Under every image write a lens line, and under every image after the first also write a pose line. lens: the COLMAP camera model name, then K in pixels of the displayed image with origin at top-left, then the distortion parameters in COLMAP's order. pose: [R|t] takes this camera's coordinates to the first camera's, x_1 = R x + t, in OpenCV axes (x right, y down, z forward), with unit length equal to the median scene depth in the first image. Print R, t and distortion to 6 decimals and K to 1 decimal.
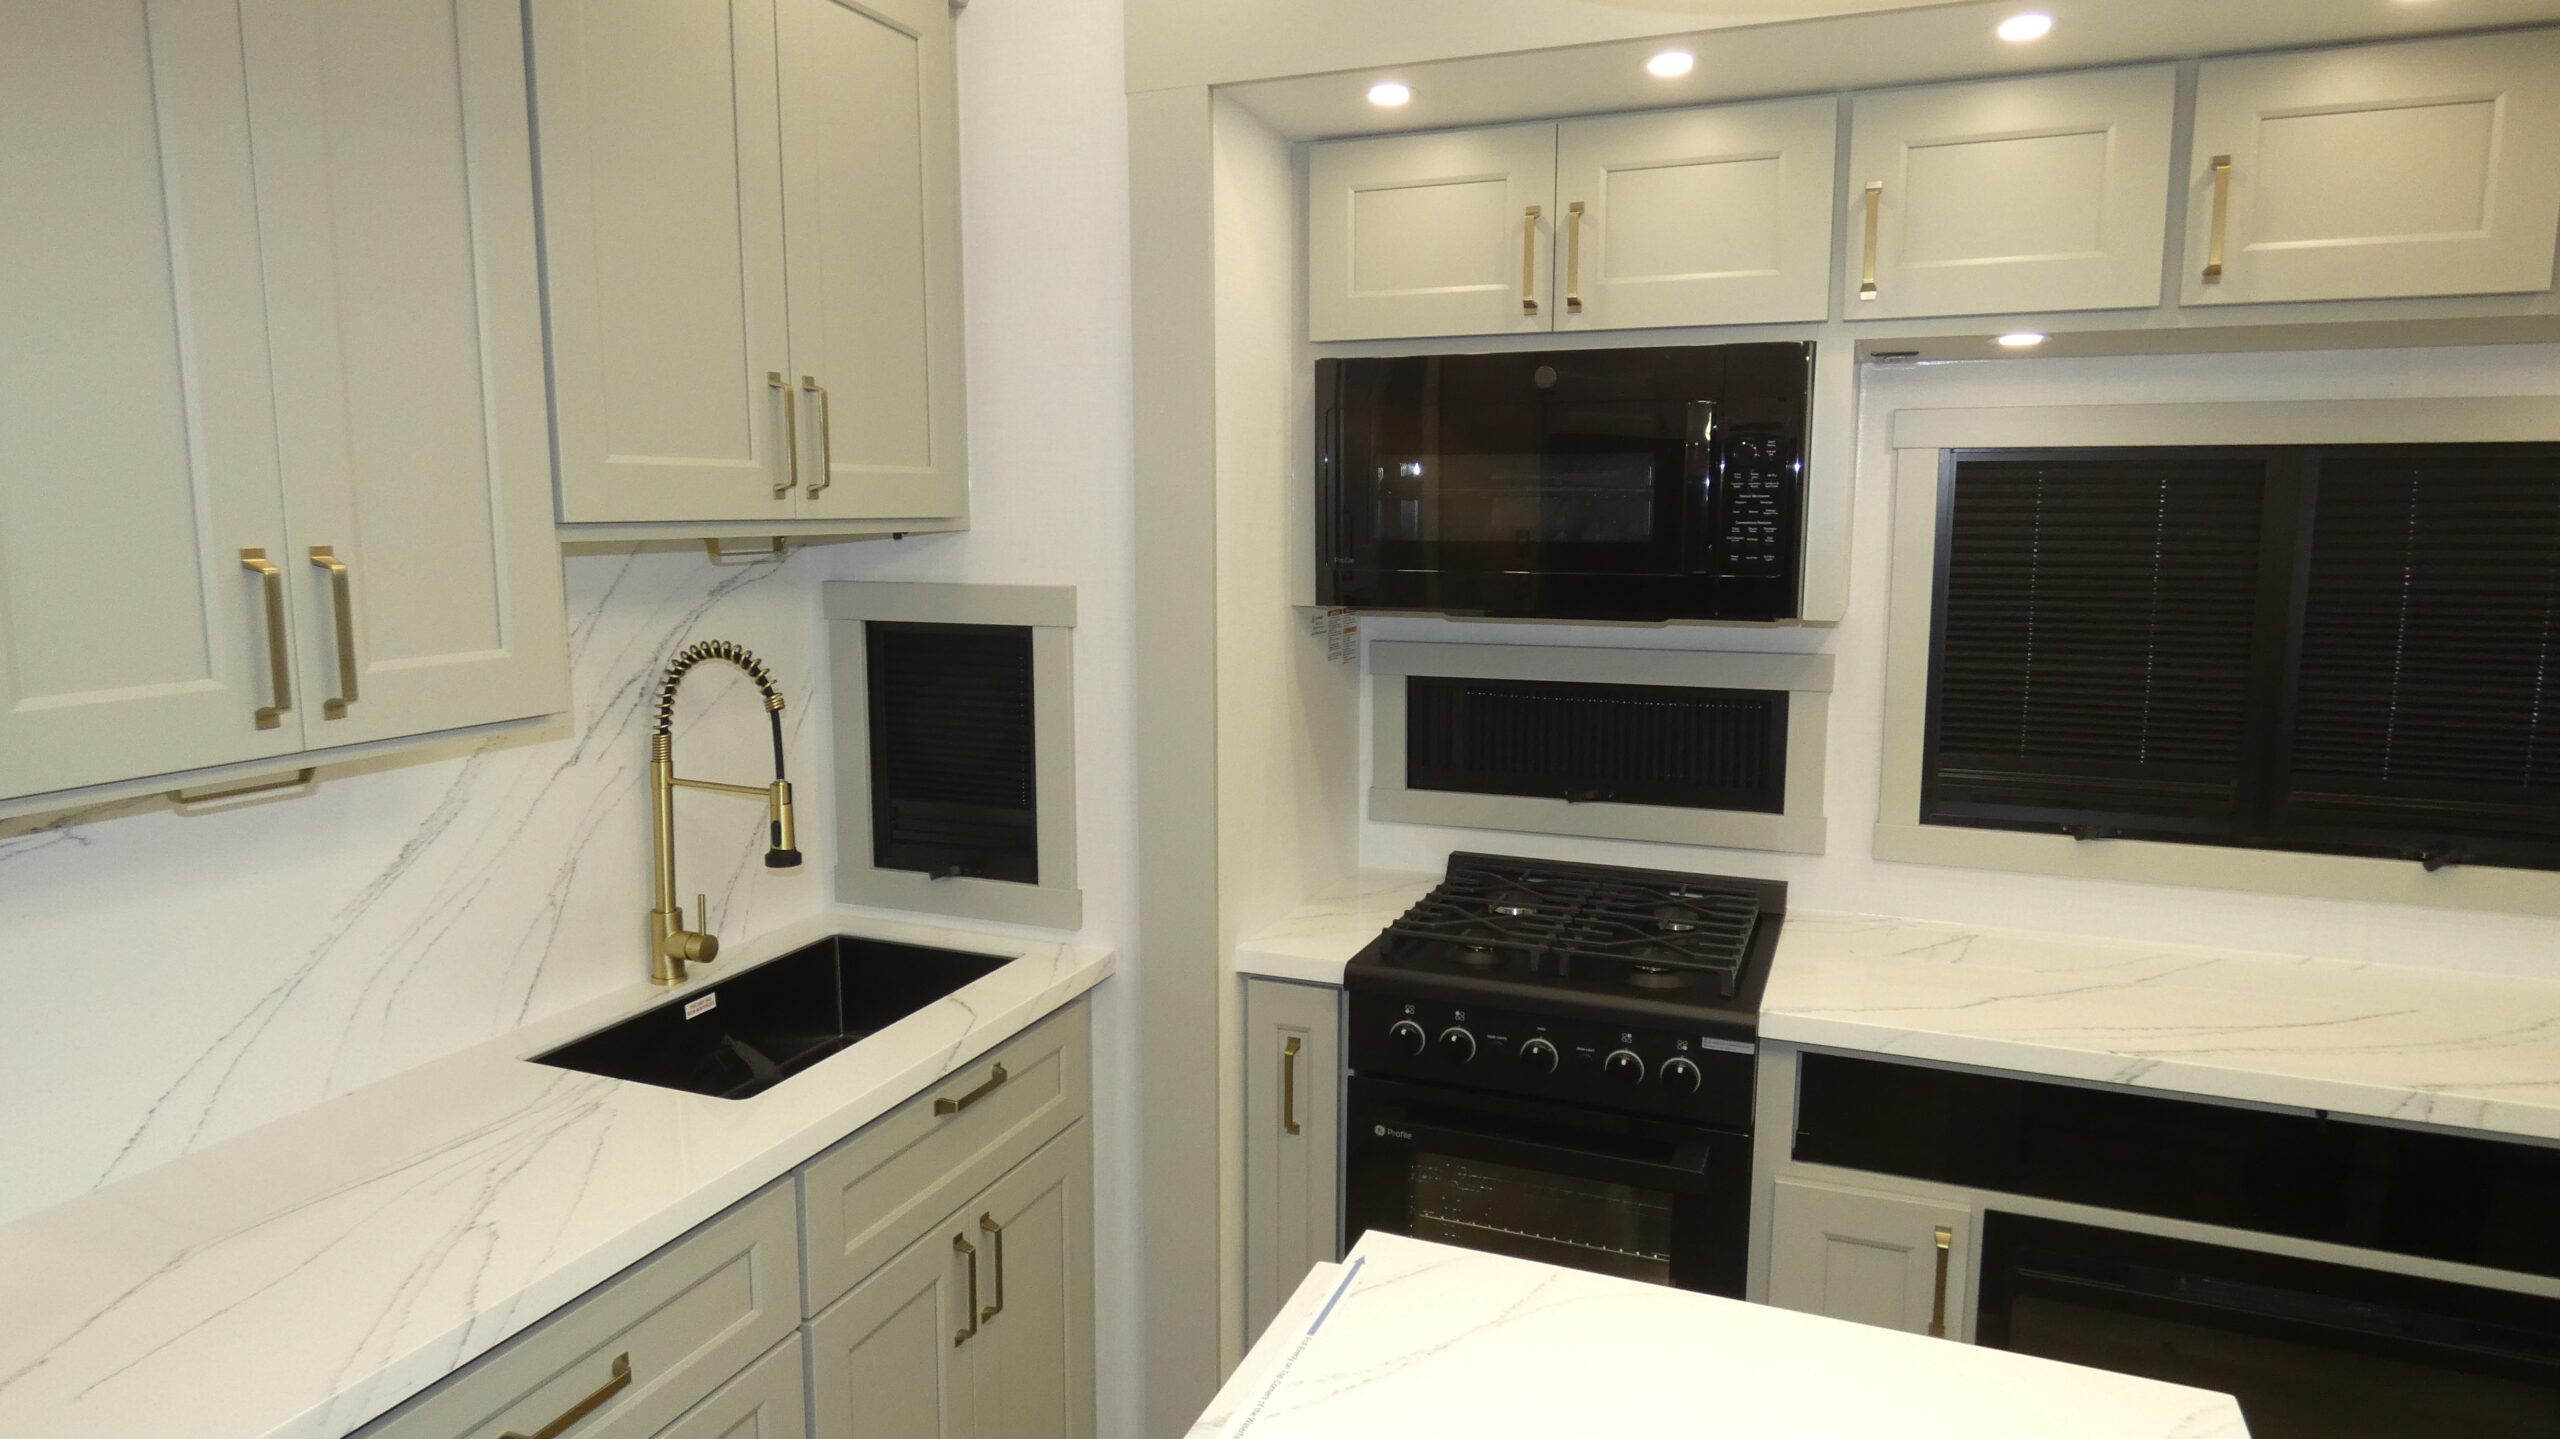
lens RADIAL K [[1525.8, 0, 1266.5], [0, 1525.8, 716.2], [0, 0, 1]] dist [-0.003162, 0.001680]
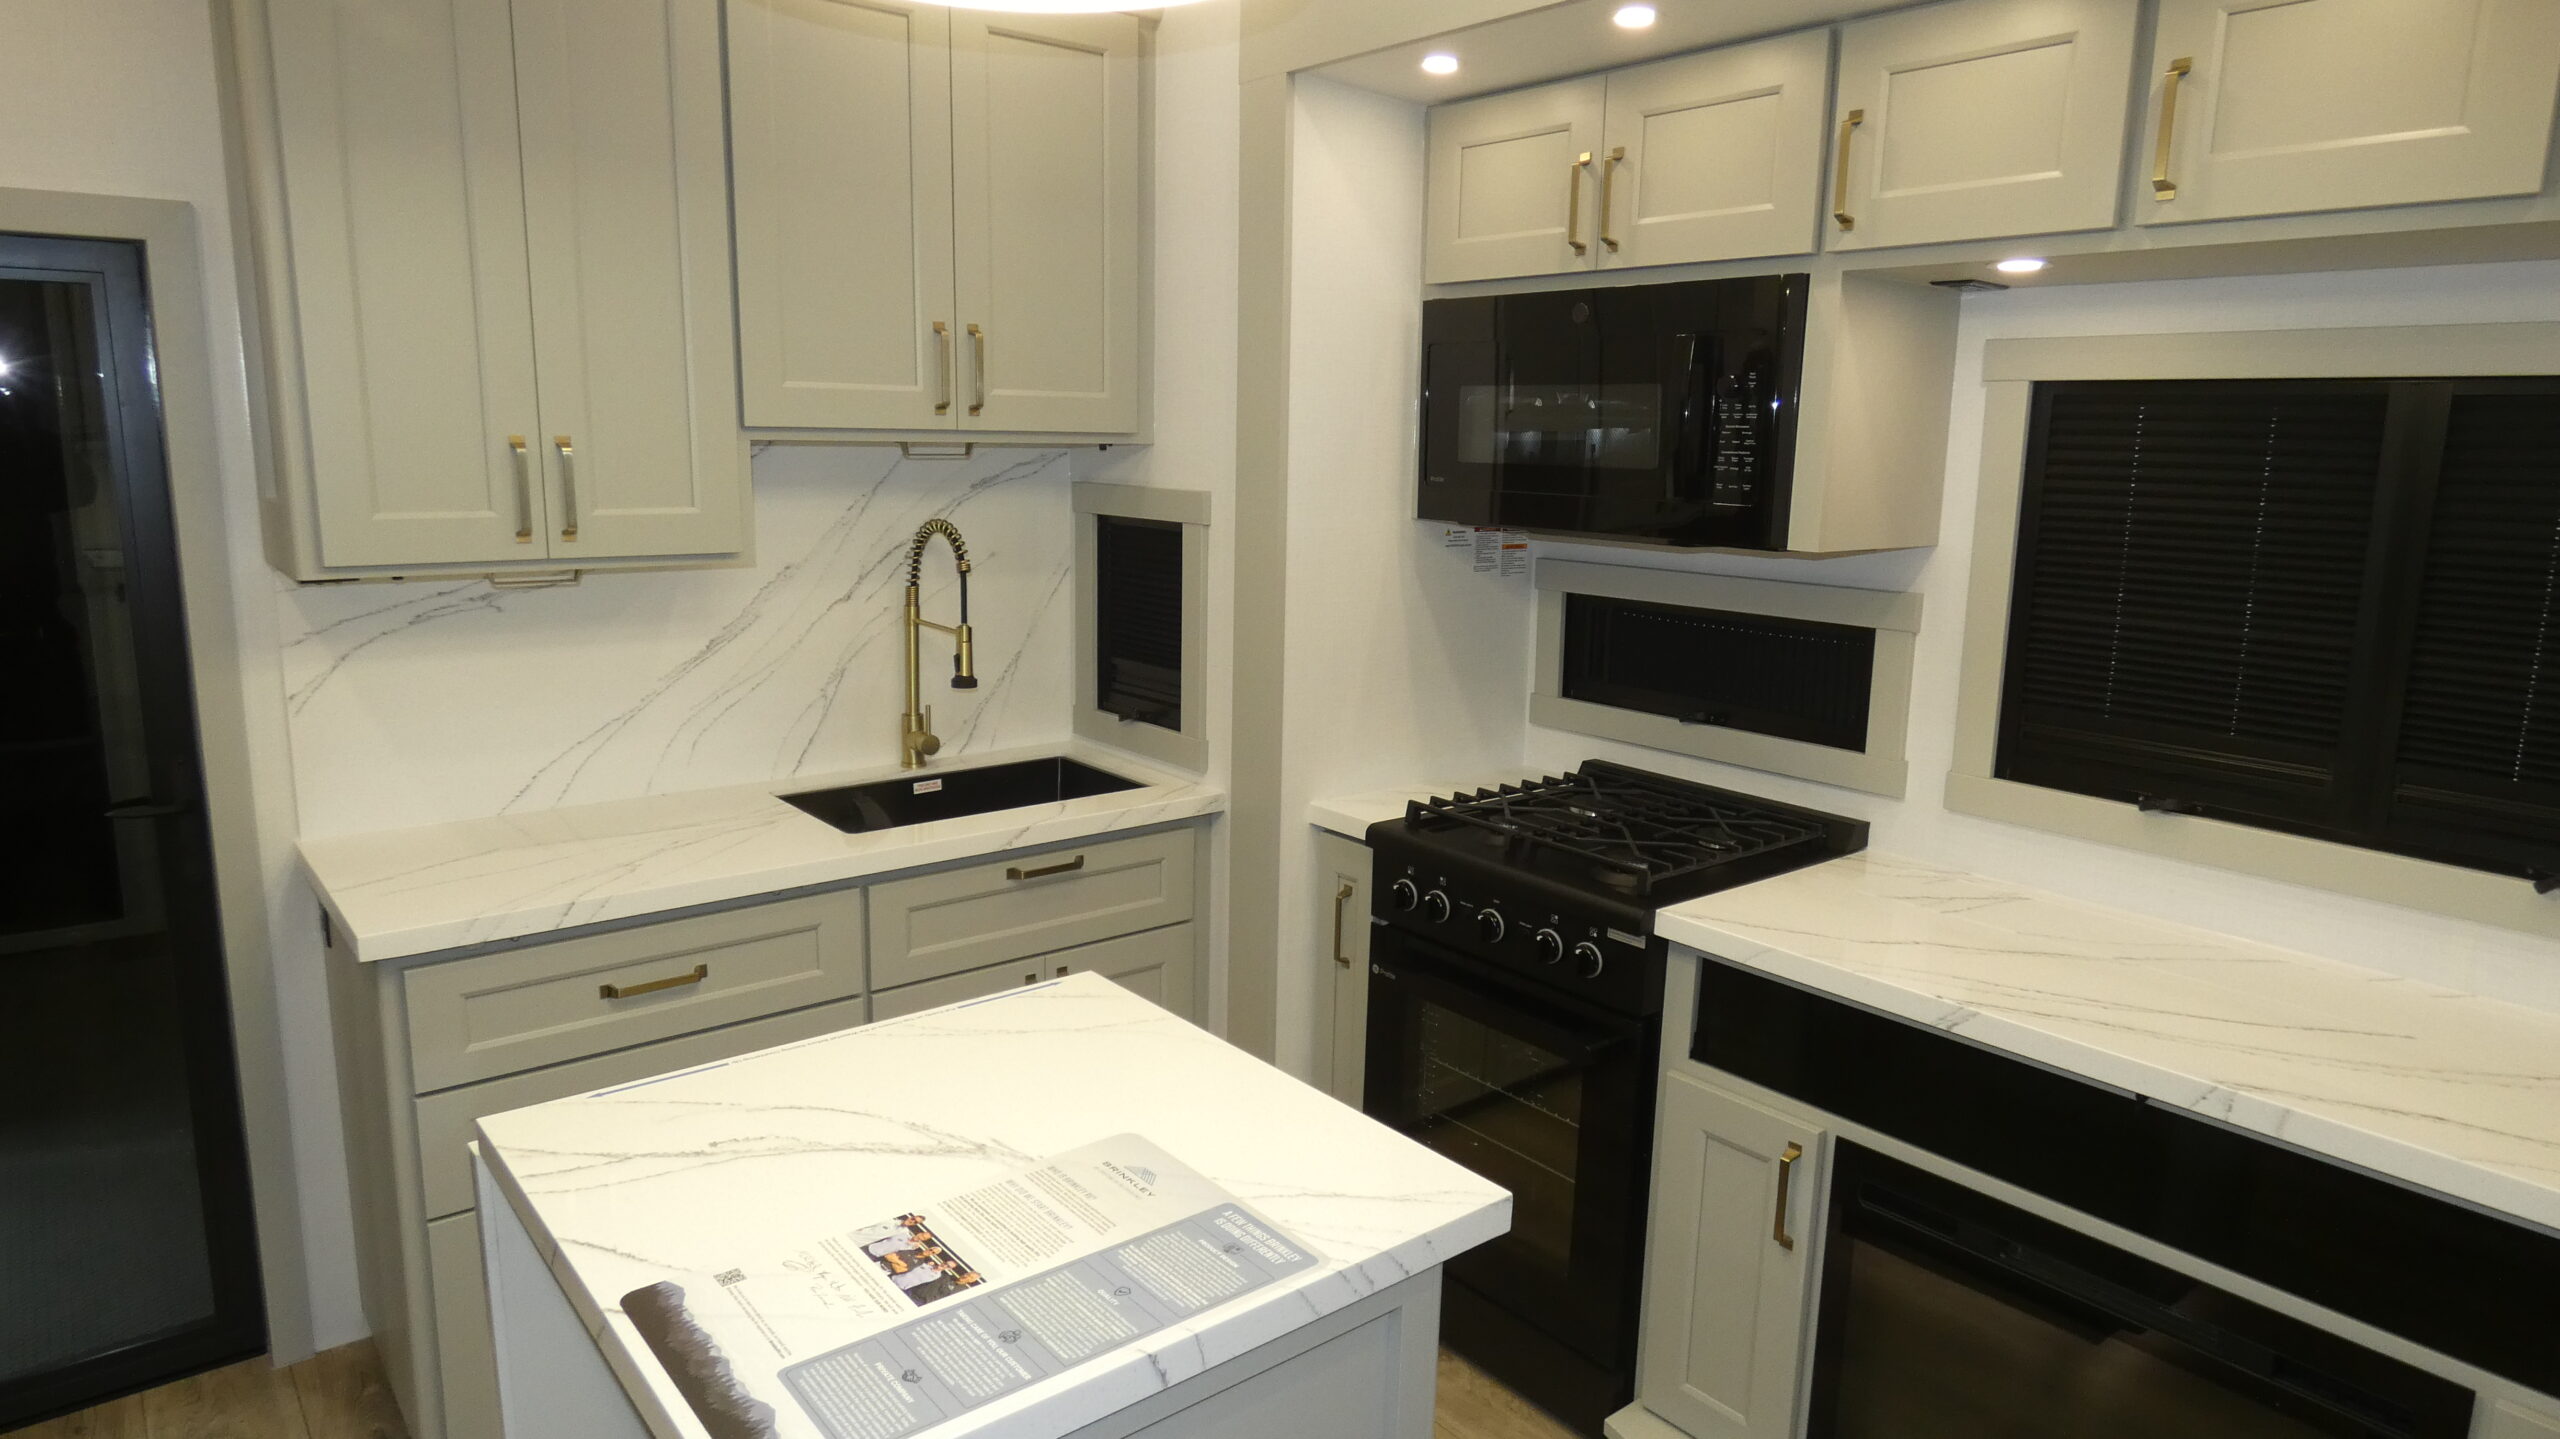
lens RADIAL K [[1525.8, 0, 1280.4], [0, 1525.8, 716.2], [0, 0, 1]] dist [-0.003162, 0.001680]
pose [[0.877472, 0.106098, -0.467747, 0.554329], [-0.086654, 0.994247, 0.062964, 0.012901], [0.471736, -0.014716, 0.881617, -0.061538]]
